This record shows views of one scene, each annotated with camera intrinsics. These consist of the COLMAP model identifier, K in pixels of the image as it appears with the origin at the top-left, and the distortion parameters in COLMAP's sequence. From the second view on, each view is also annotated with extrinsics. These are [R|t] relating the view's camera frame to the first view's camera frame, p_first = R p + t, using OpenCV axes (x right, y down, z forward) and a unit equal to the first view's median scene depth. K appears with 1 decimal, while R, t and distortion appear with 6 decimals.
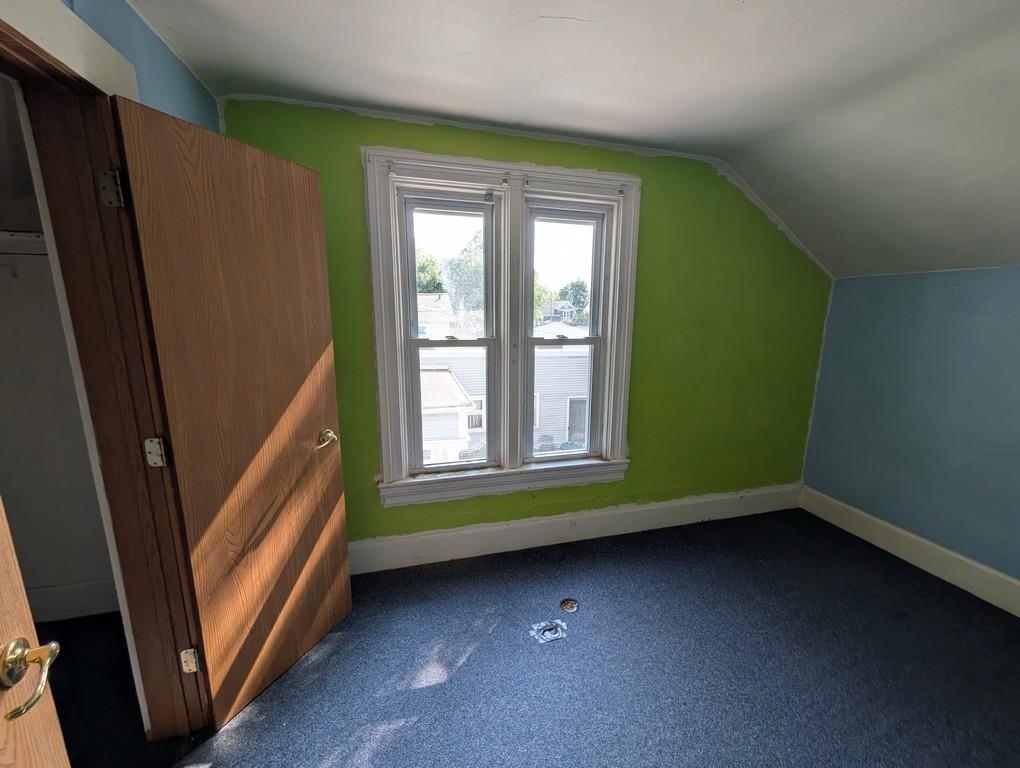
lens RADIAL K [[386.4, 0, 513.6], [0, 386.4, 387.0], [0, 0, 1]] dist [0.002114, -0.000045]
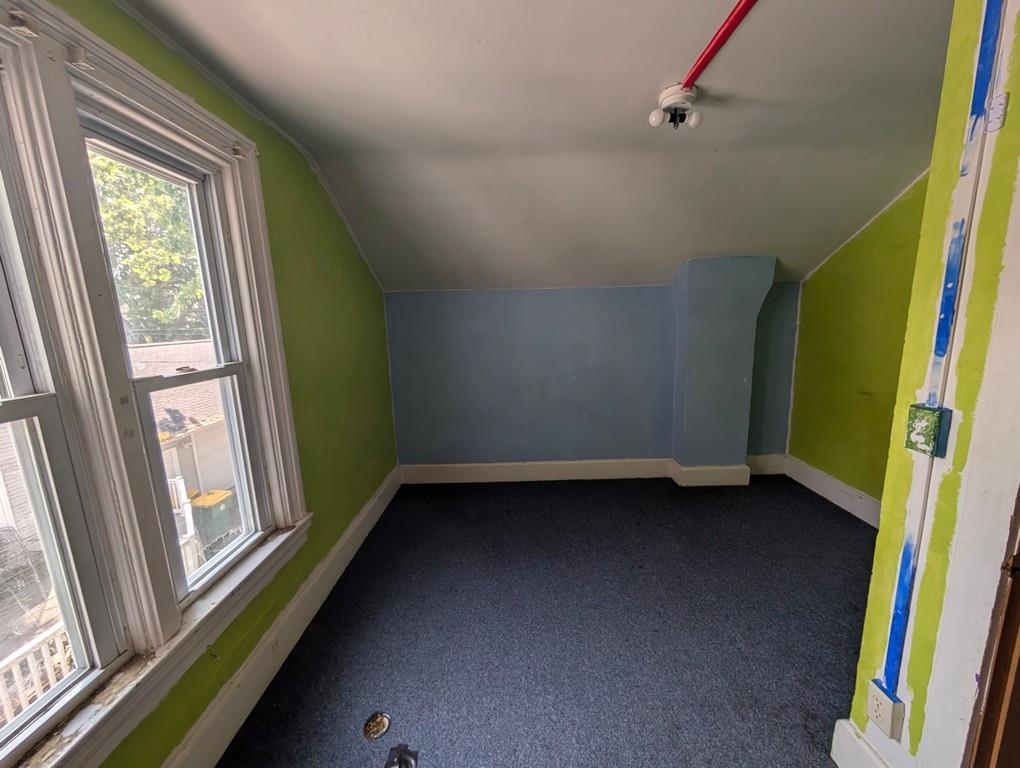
lens RADIAL K [[386.4, 0, 513.3], [0, 386.4, 386.0], [0, 0, 1]] dist [0.002114, -0.000045]
pose [[0.249925, -0.180505, 0.951291, -0.308744], [0.203865, 0.970256, 0.130543, -0.081626], [-0.946560, 0.161309, 0.279290, 0.377604]]
